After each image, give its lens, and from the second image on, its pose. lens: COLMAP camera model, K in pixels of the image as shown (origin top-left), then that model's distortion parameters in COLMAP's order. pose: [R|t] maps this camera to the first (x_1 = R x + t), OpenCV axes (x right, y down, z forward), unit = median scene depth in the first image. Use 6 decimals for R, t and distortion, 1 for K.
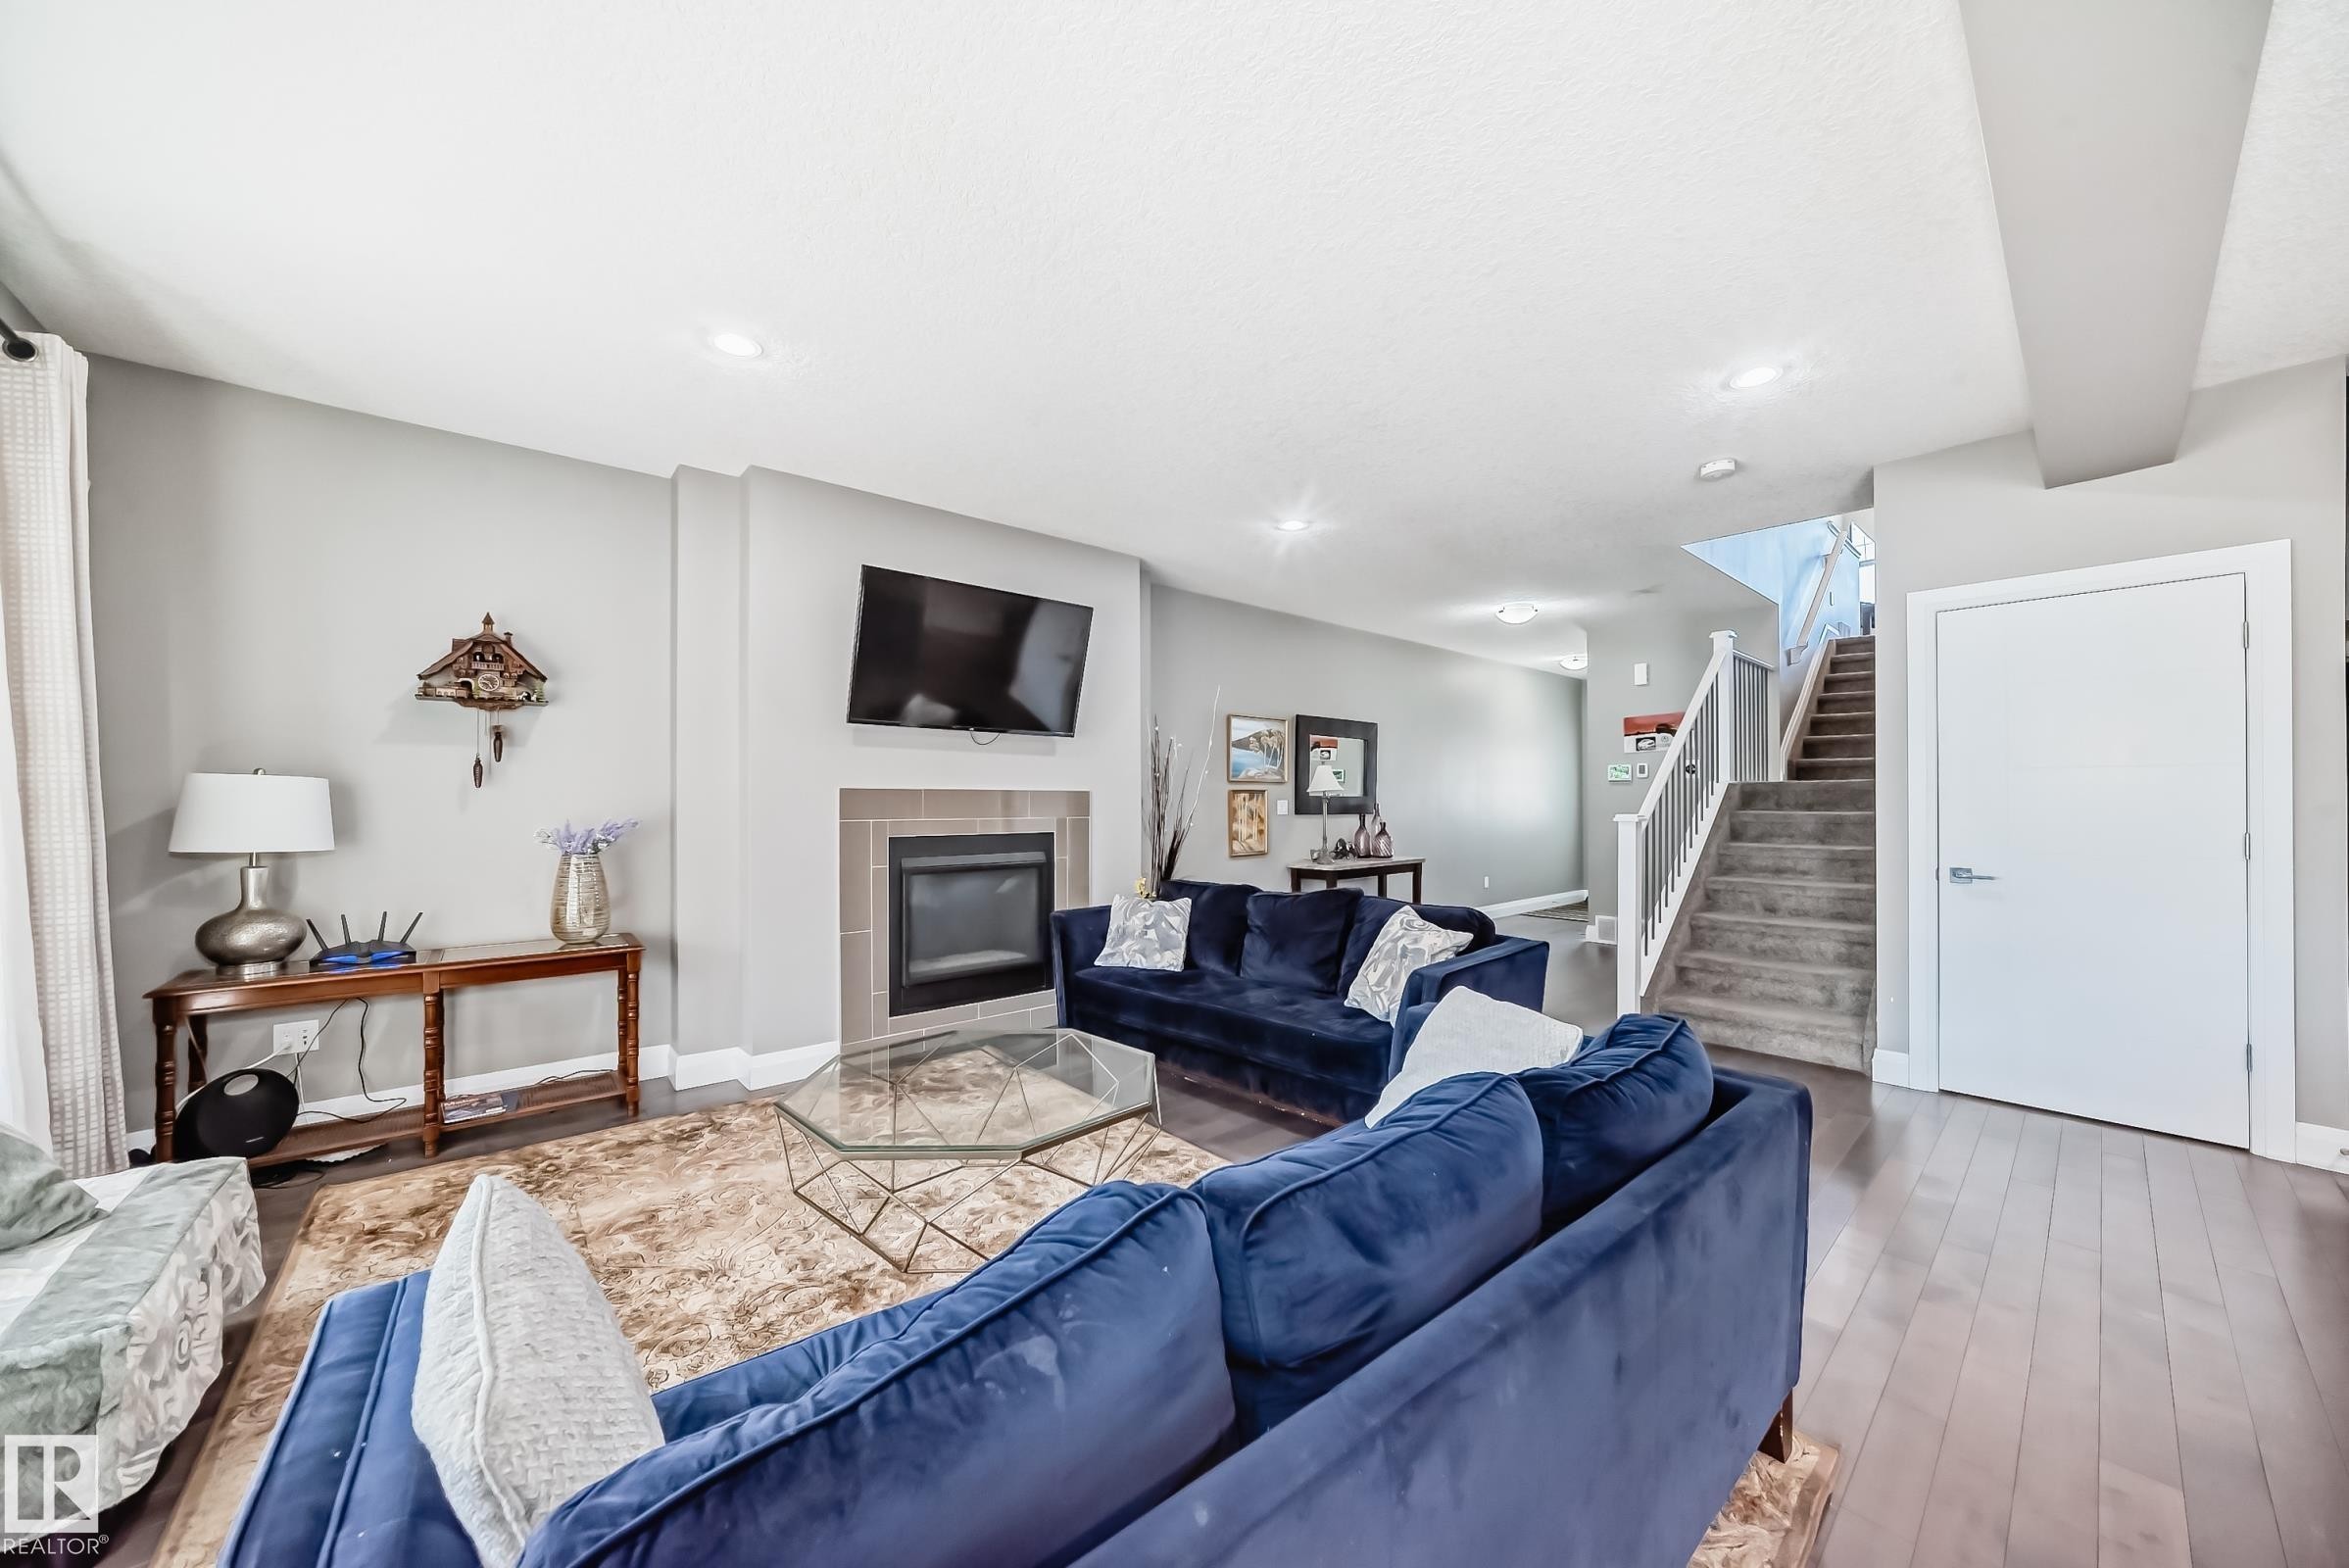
lens RADIAL K [[837.8, 0, 1179.9], [0, 837.8, 804.0], [0, 0, 1]] dist [-0.023349, 0.005292]
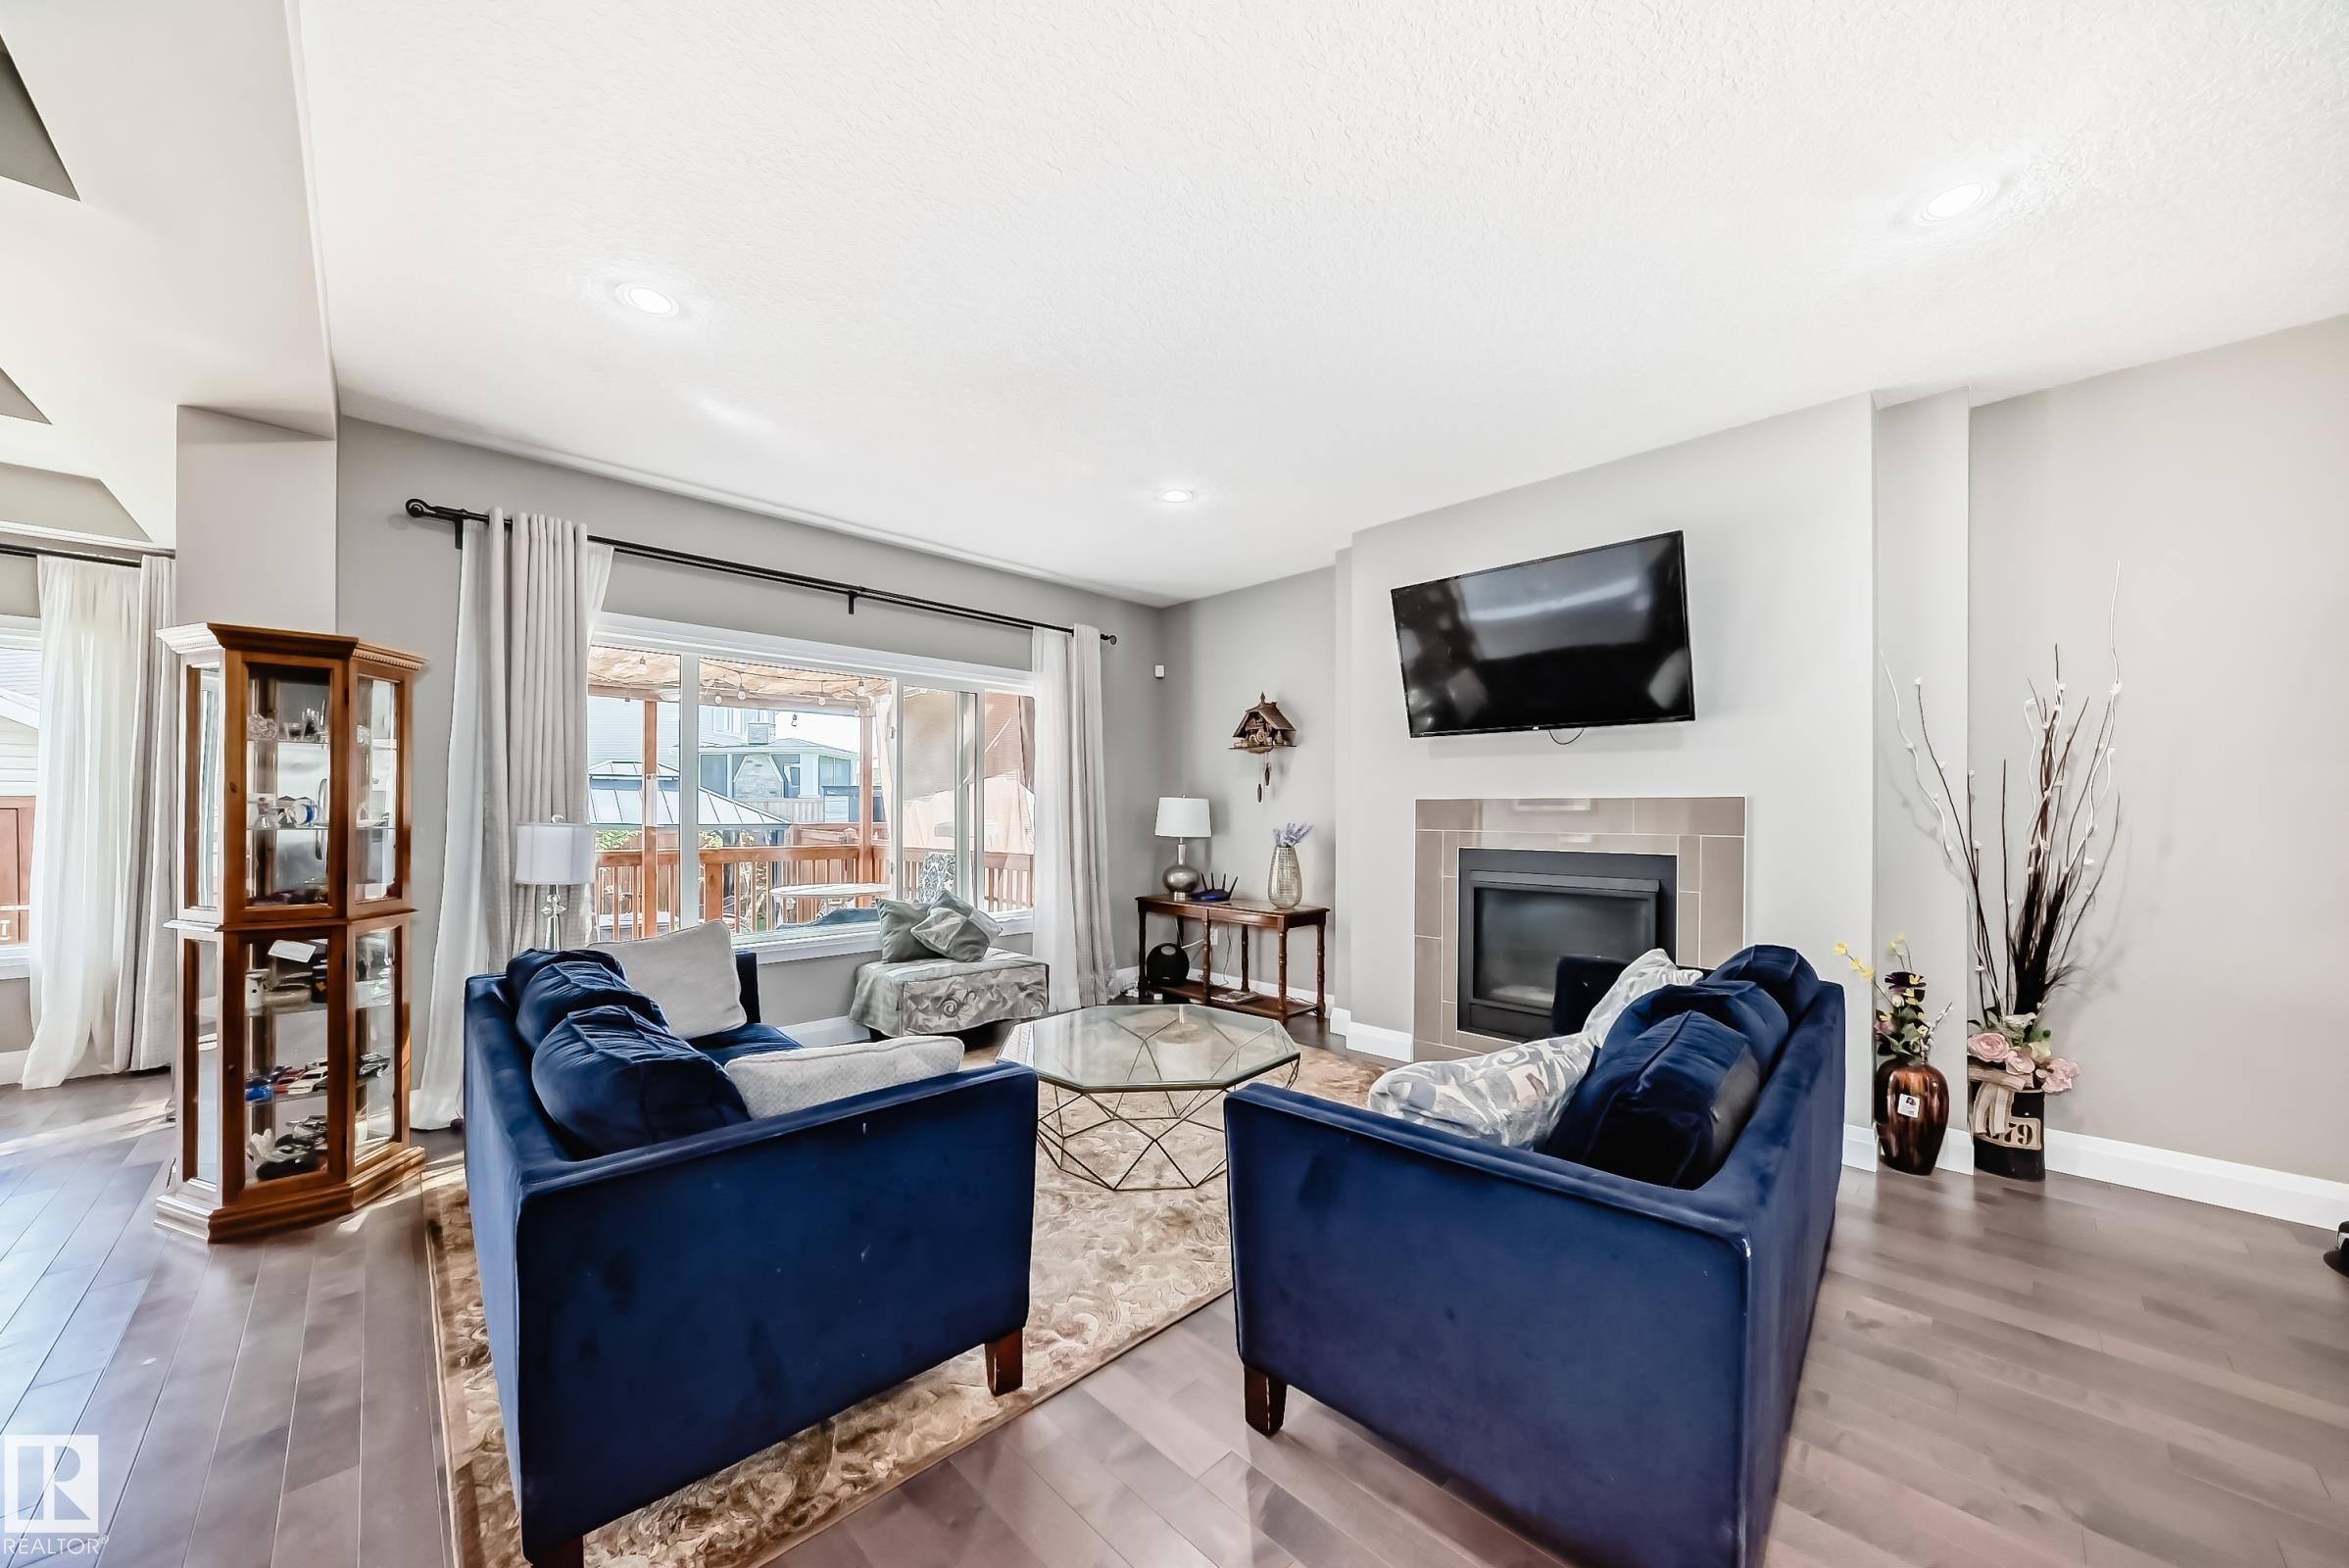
lens RADIAL K [[837.8, 0, 1209.8], [0, 837.8, 812.2], [0, 0, 1]] dist [-0.023349, 0.005292]
pose [[0.071768, 0.004142, -0.997413, 0.579571], [-0.004093, 0.999984, 0.003858, -0.004704], [0.997413, 0.003806, 0.071783, 0.595697]]
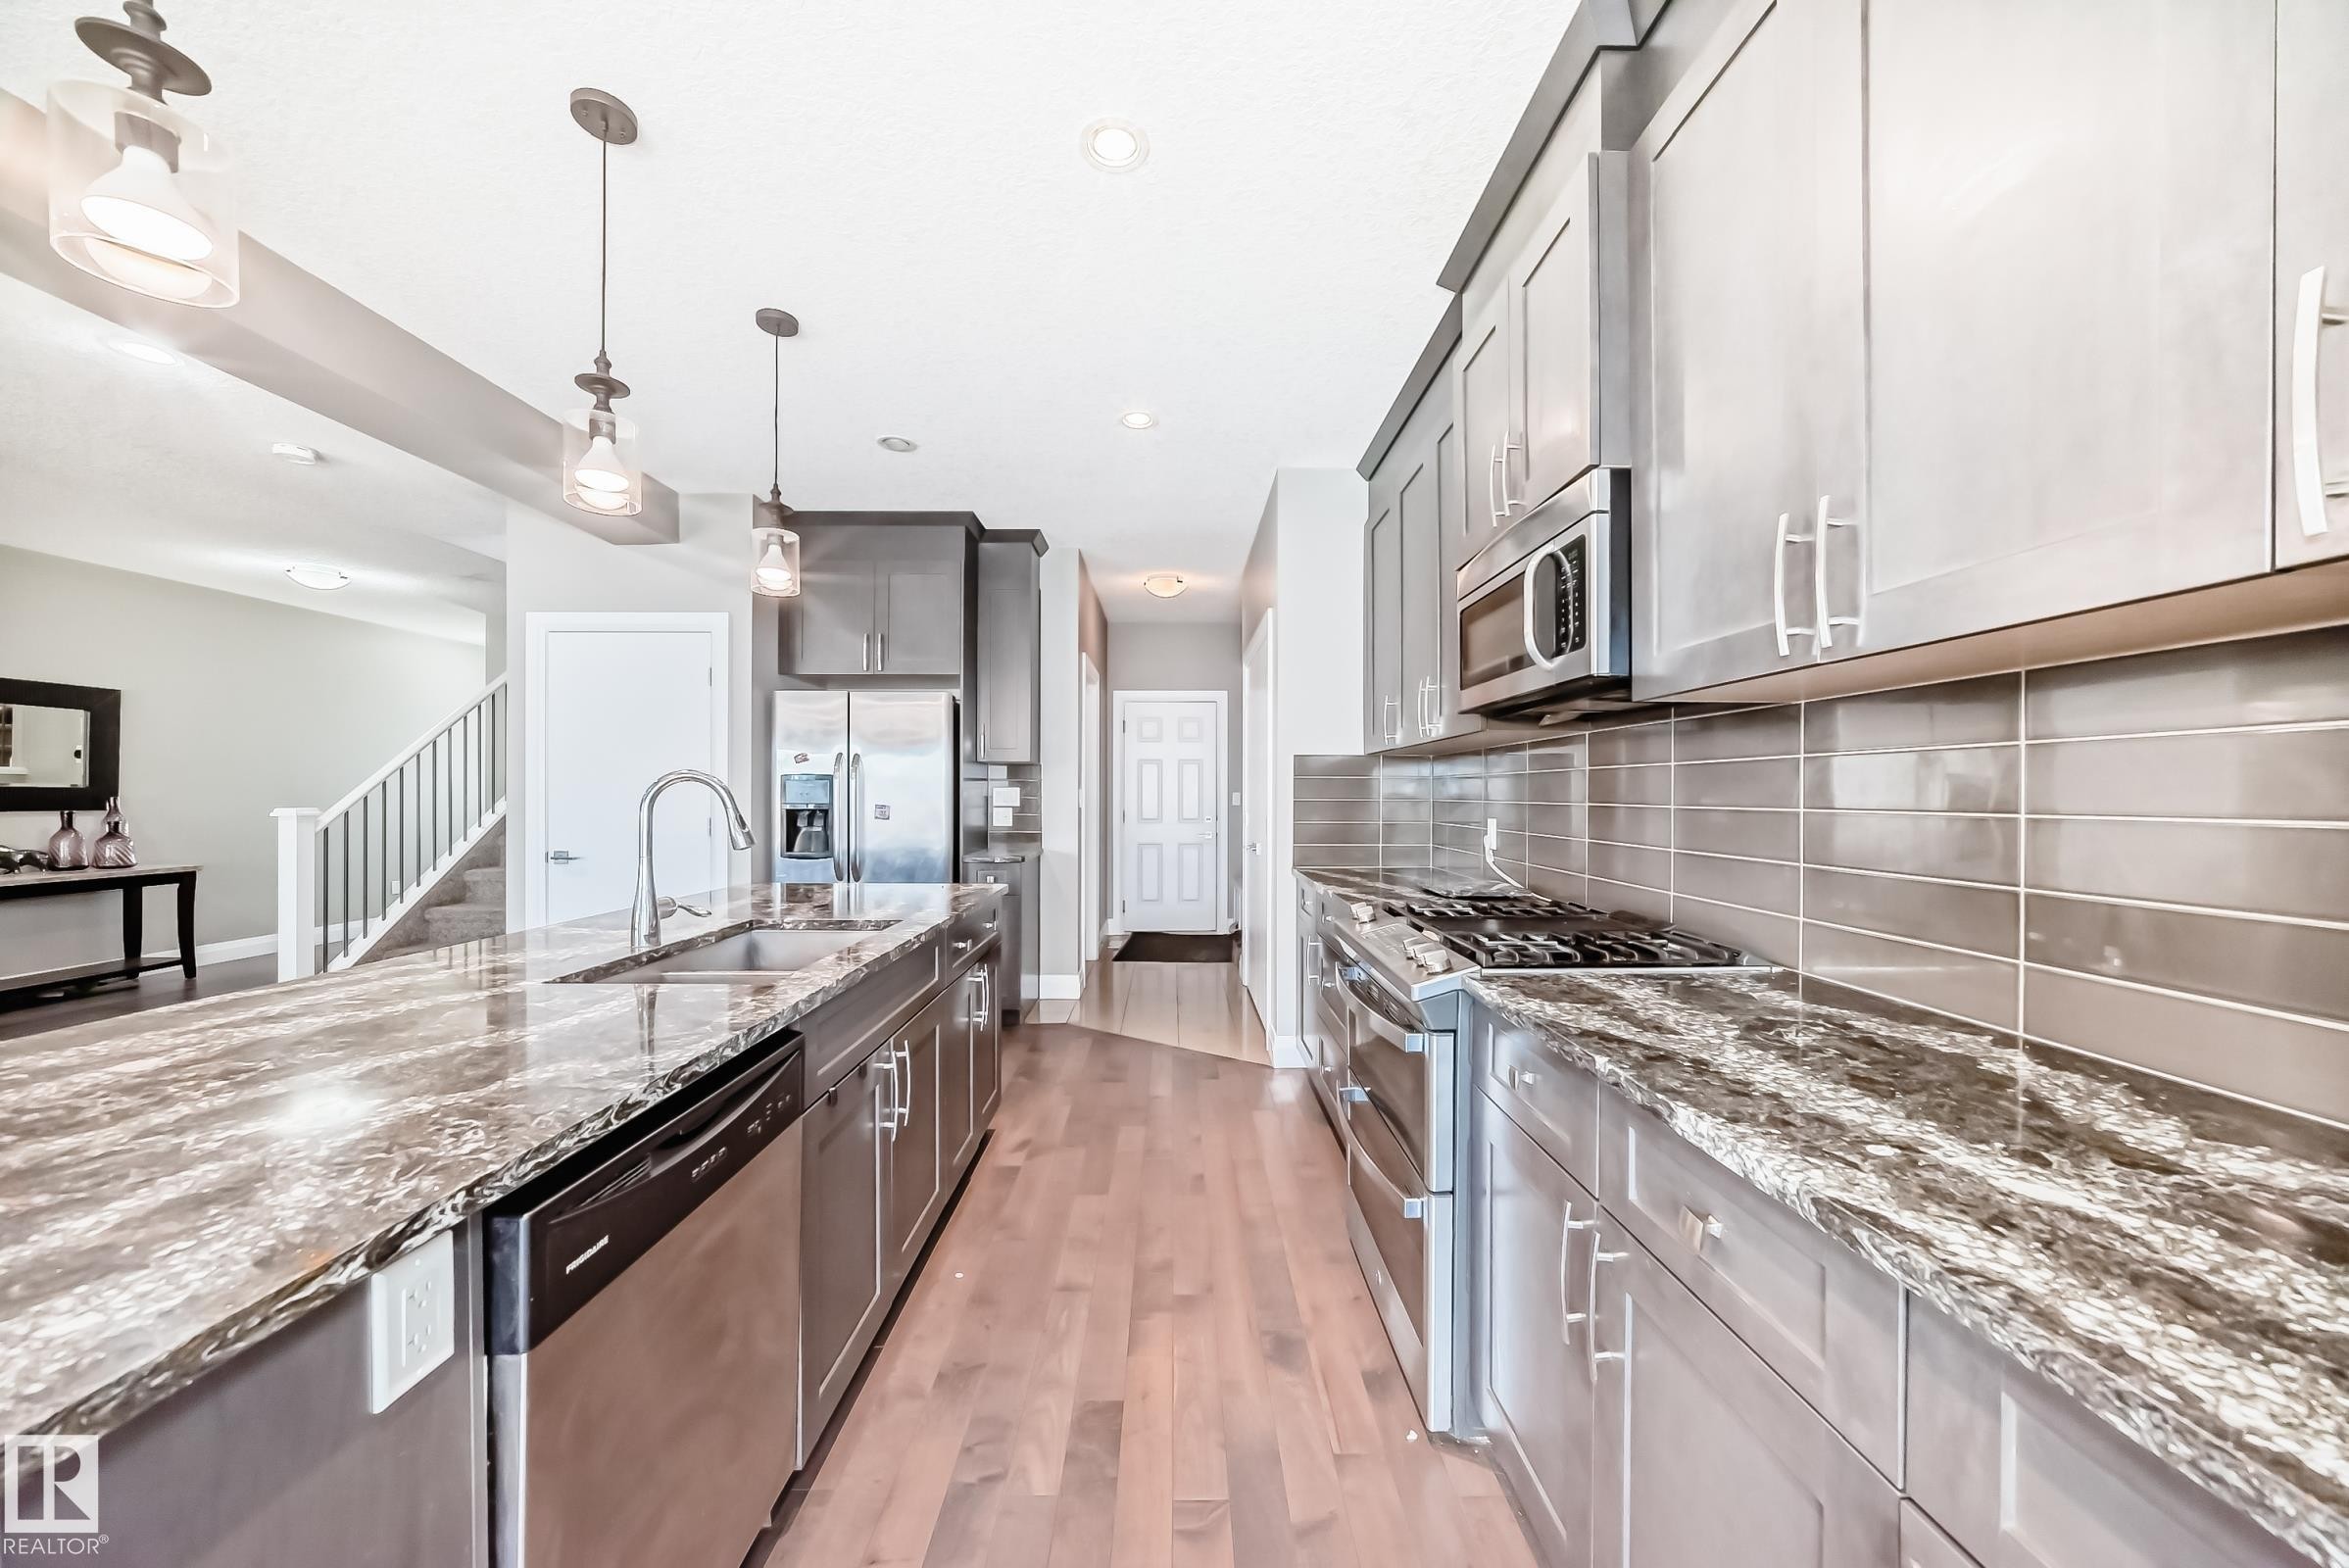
lens RADIAL K [[837.8, 0, 1191.6], [0, 837.8, 797.2], [0, 0, 1]] dist [-0.023349, 0.005292]
pose [[0.640865, -0.001390, 0.767652, 0.495494], [0.001087, 0.999999, 0.000902, 0.000849], [-0.767653, 0.000257, 0.640866, -0.366715]]
